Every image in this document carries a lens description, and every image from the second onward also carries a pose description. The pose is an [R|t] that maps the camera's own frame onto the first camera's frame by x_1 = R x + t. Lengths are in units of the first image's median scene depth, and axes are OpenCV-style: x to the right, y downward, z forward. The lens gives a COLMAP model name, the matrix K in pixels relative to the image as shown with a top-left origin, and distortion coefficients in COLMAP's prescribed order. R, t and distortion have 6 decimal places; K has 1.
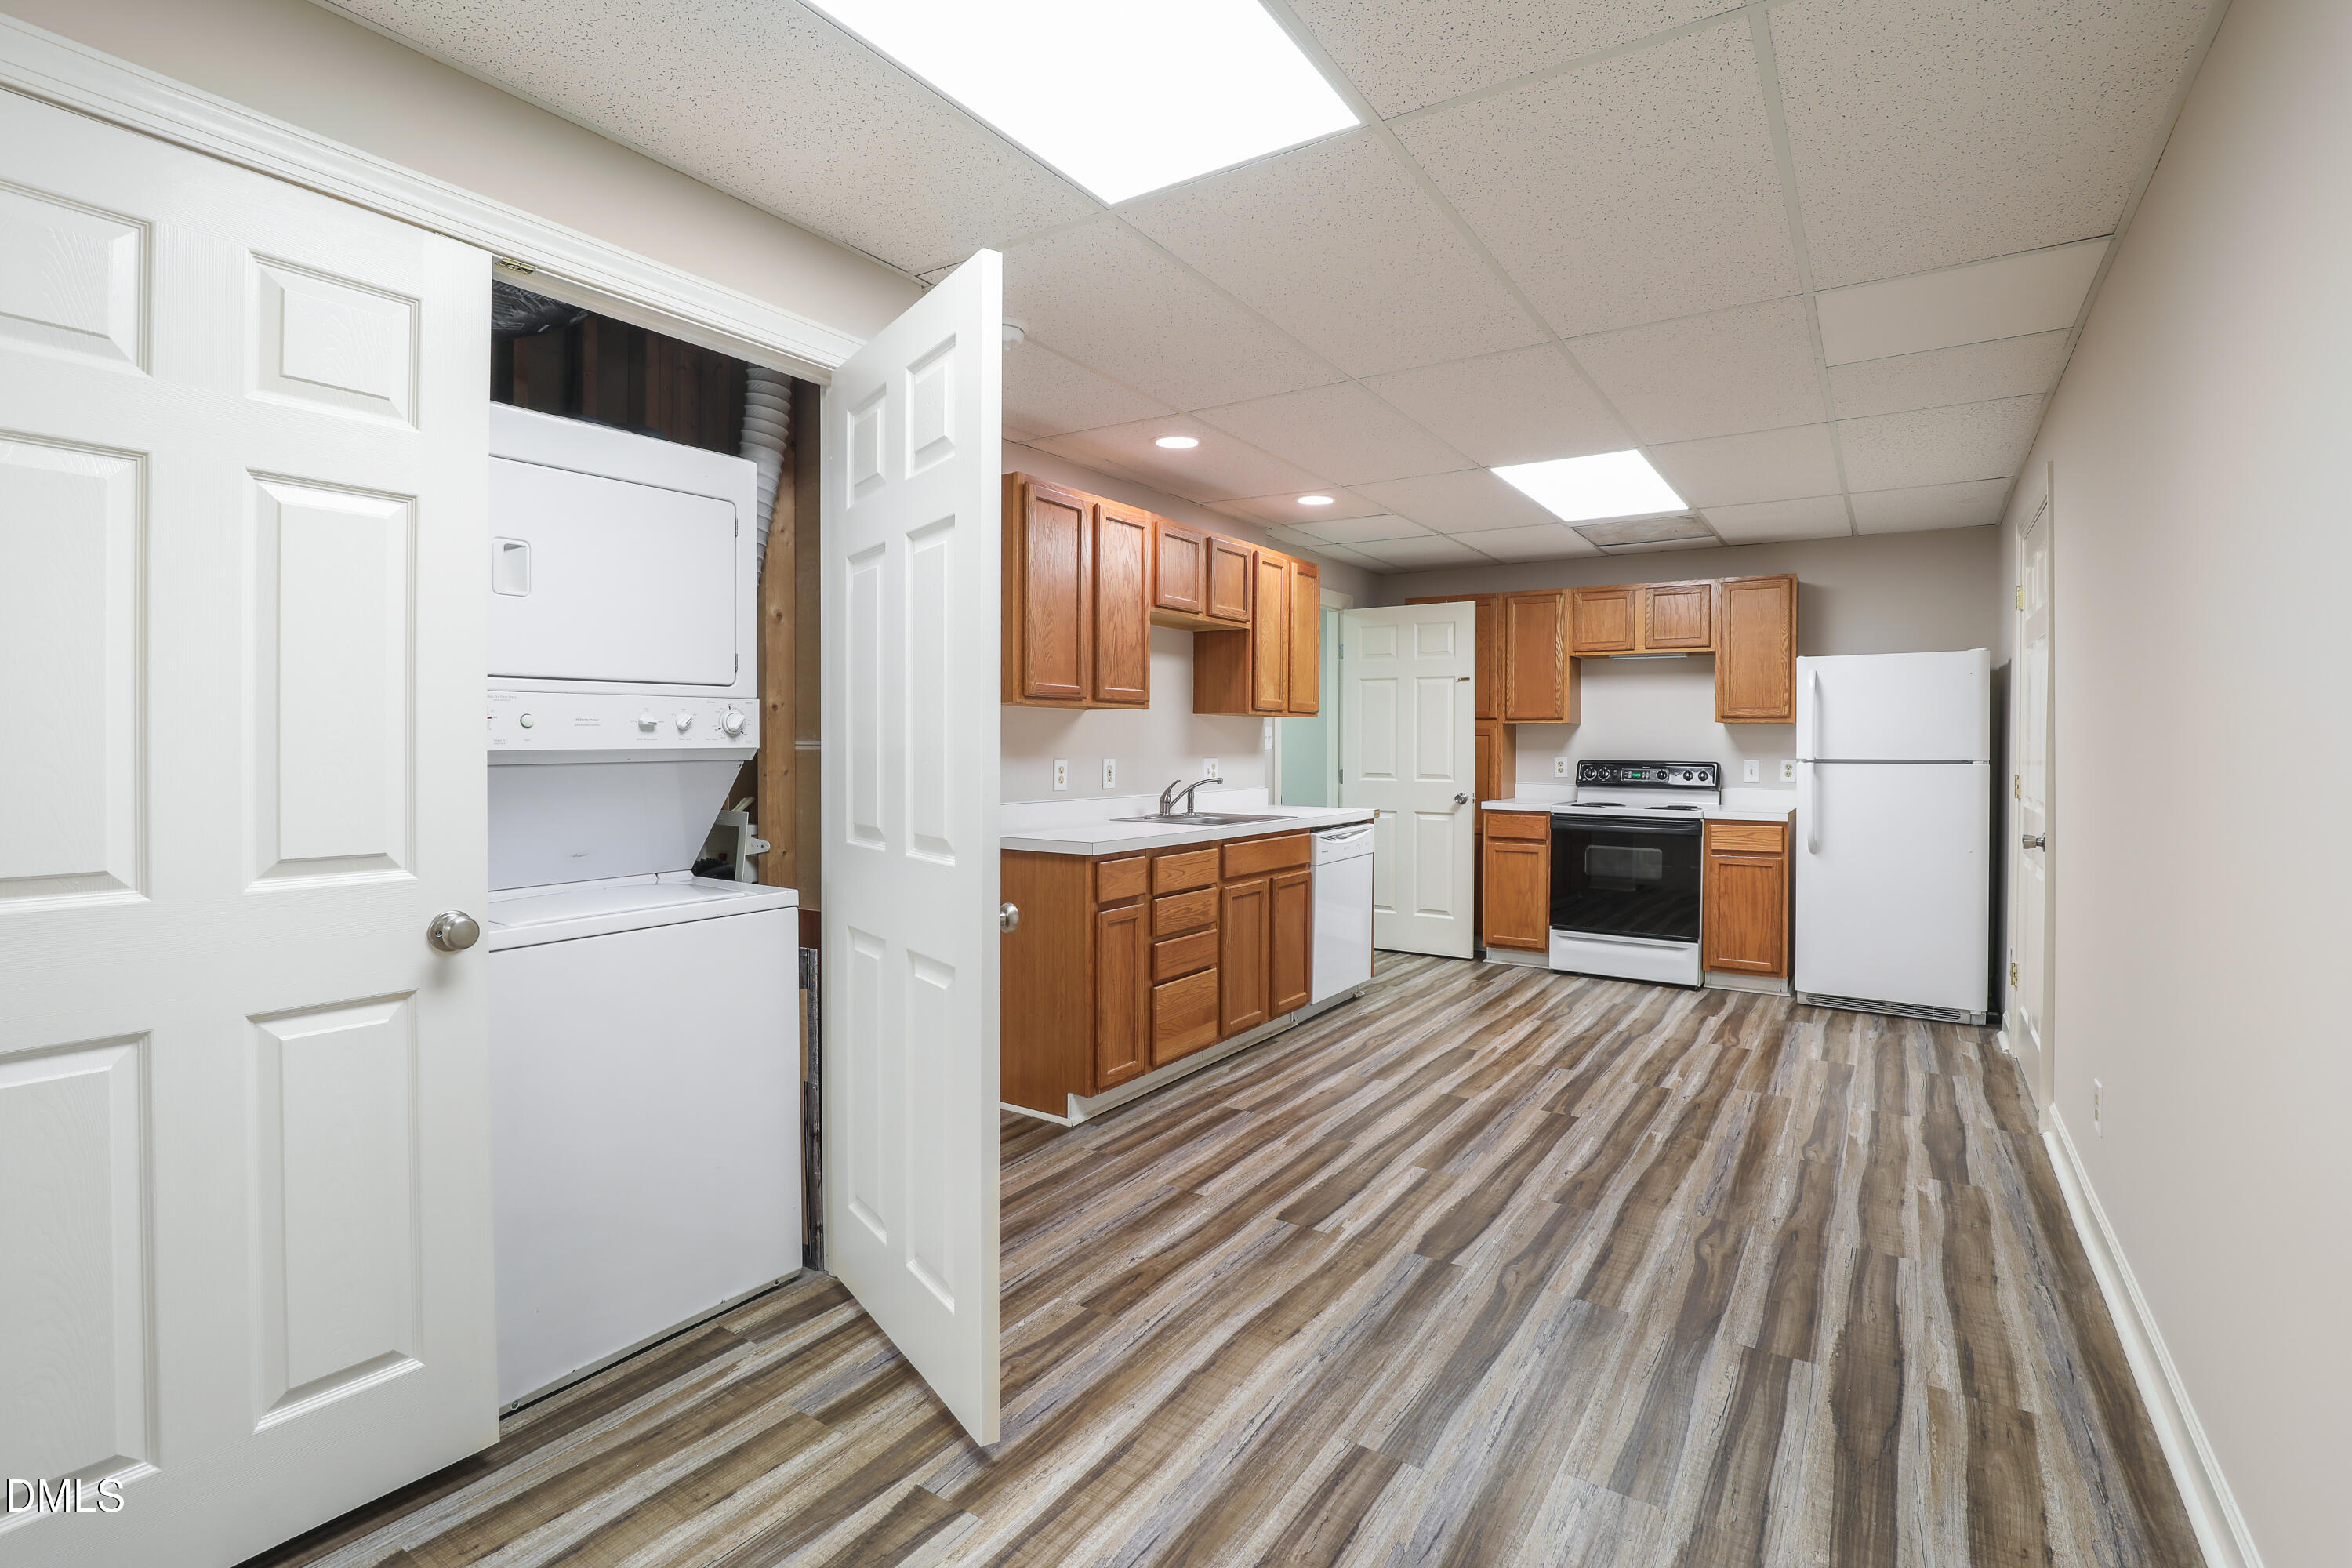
lens RADIAL K [[1079.2, 0, 1159.4], [0, 1079.2, 777.2], [0, 0, 1]] dist [-0.028085, 0.003760]
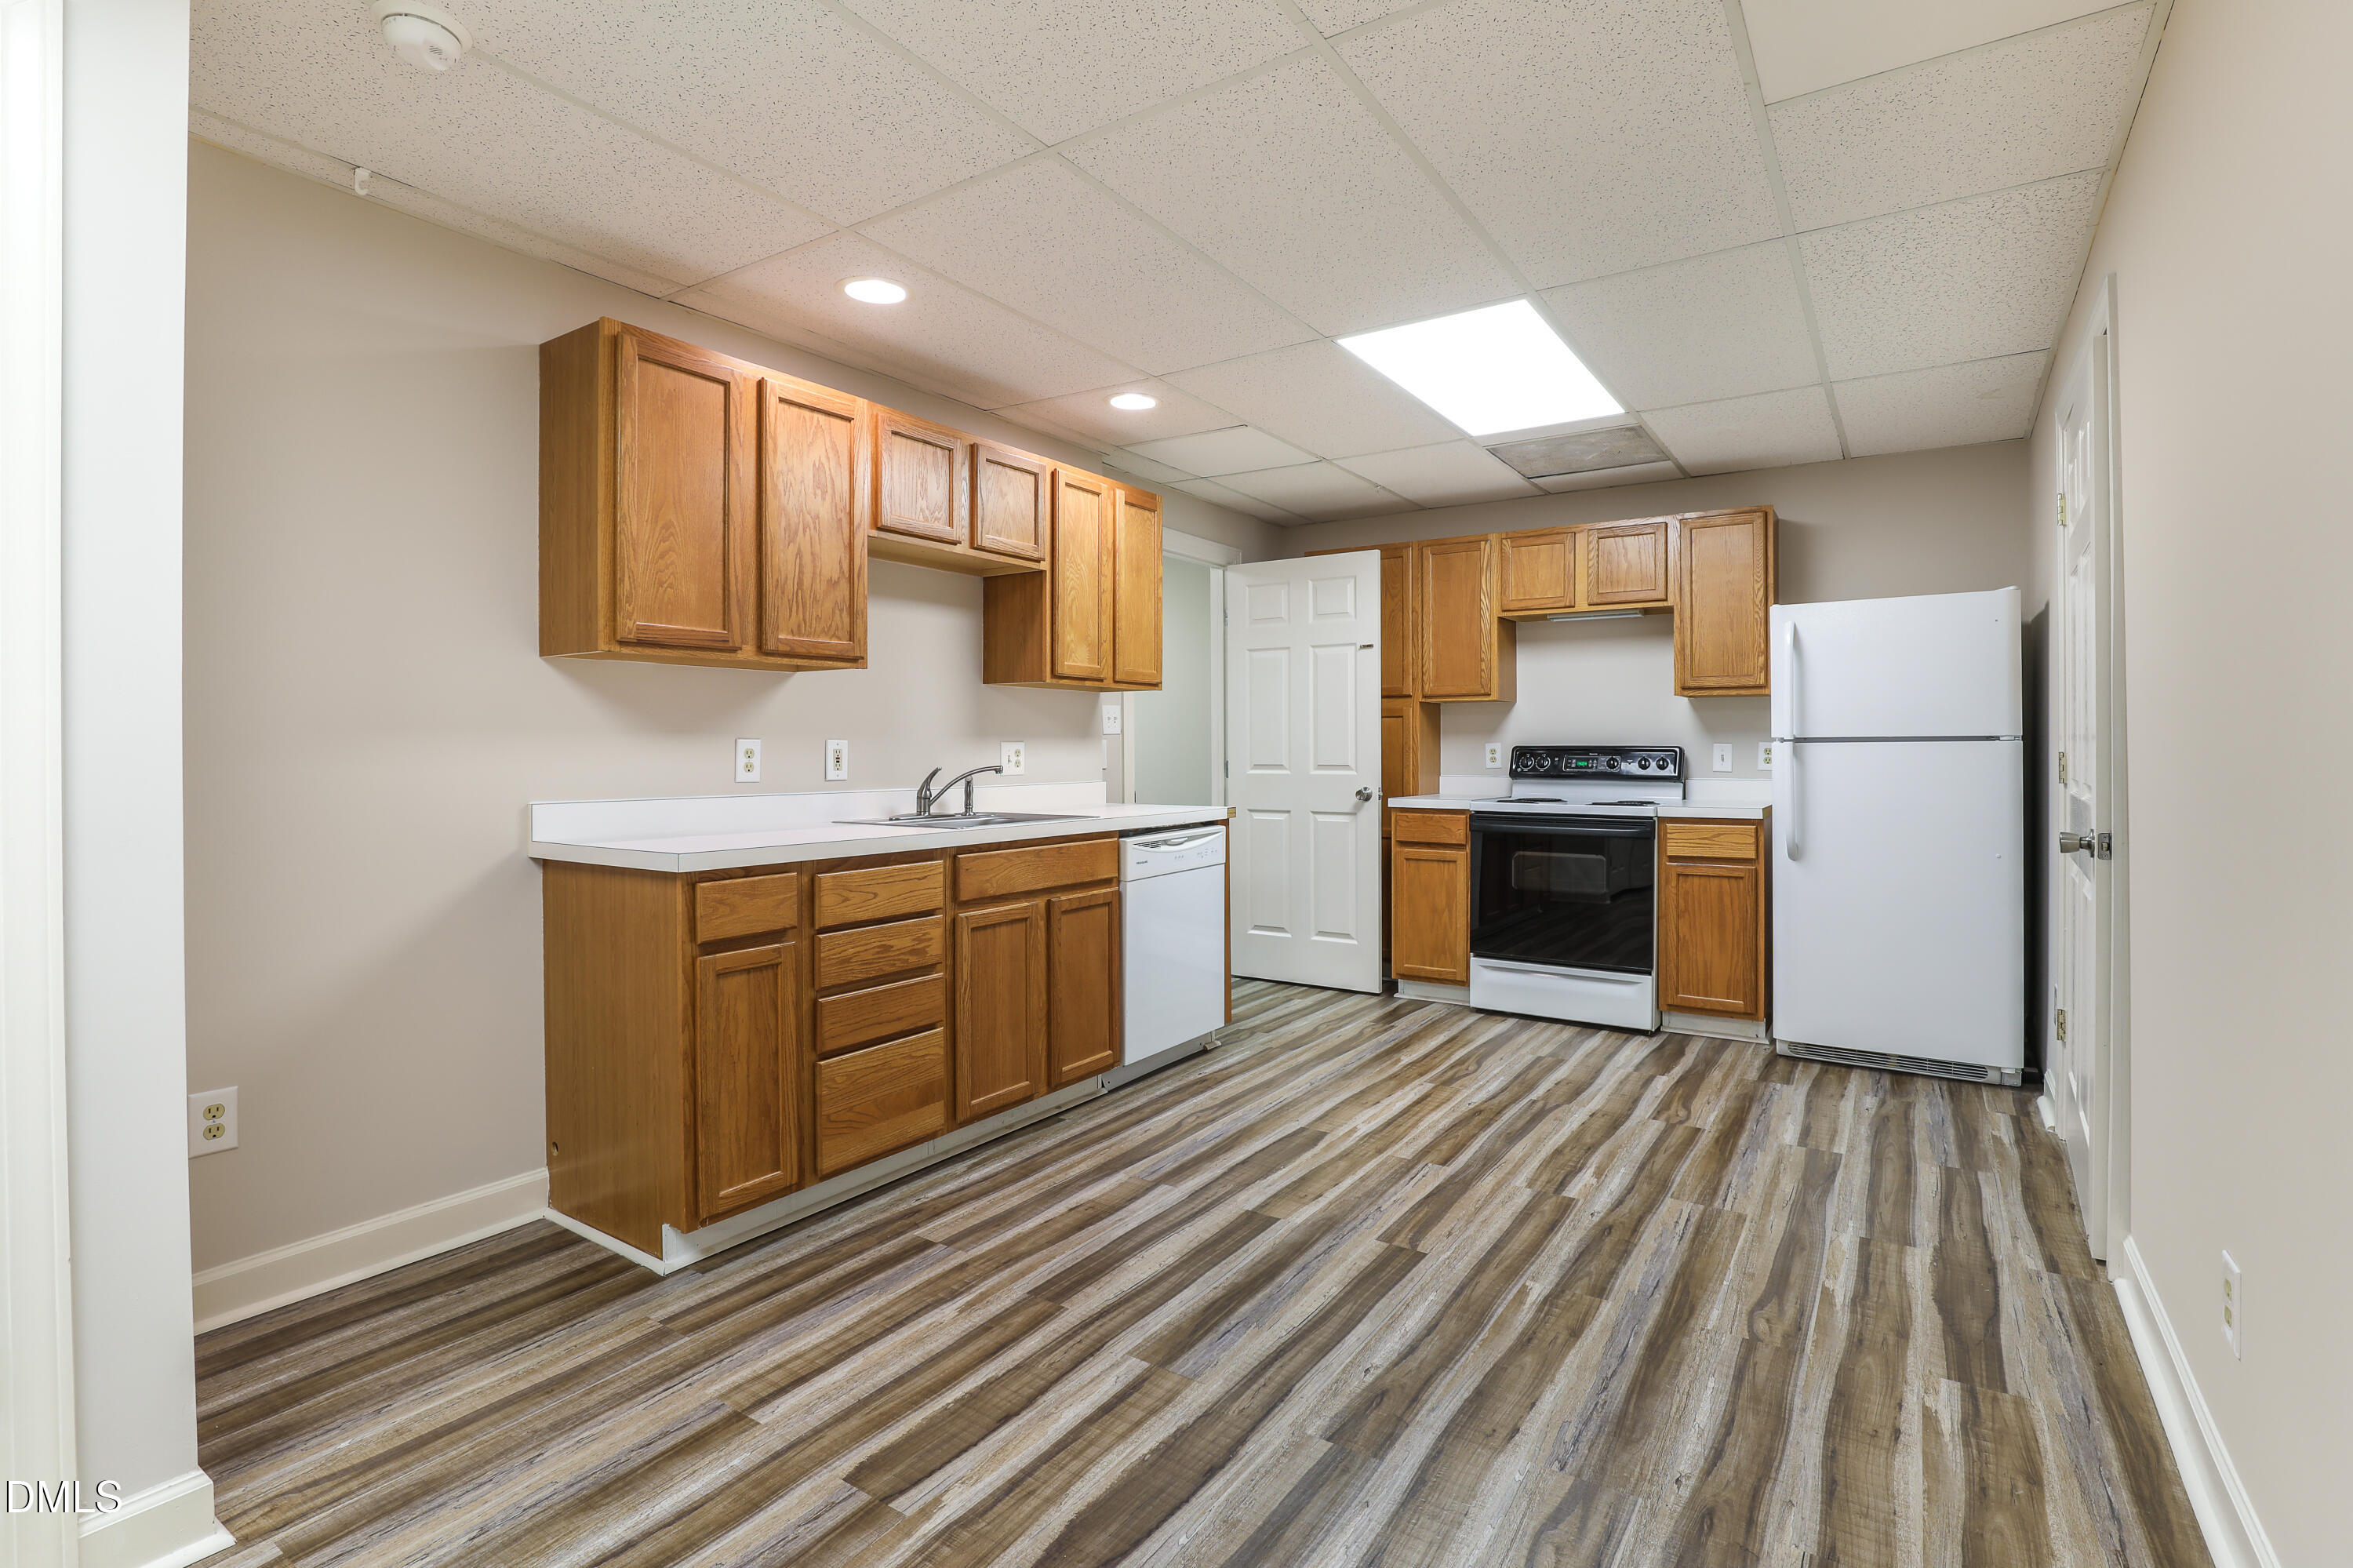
lens RADIAL K [[1079.7, 0, 1185.2], [0, 1079.7, 776.8], [0, 0, 1]] dist [-0.028085, 0.003760]
pose [[0.999973, -0.006877, 0.002520, 0.195760], [0.006896, 0.999948, -0.007449, 0.015909], [-0.002468, 0.007466, 0.999969, 0.261620]]
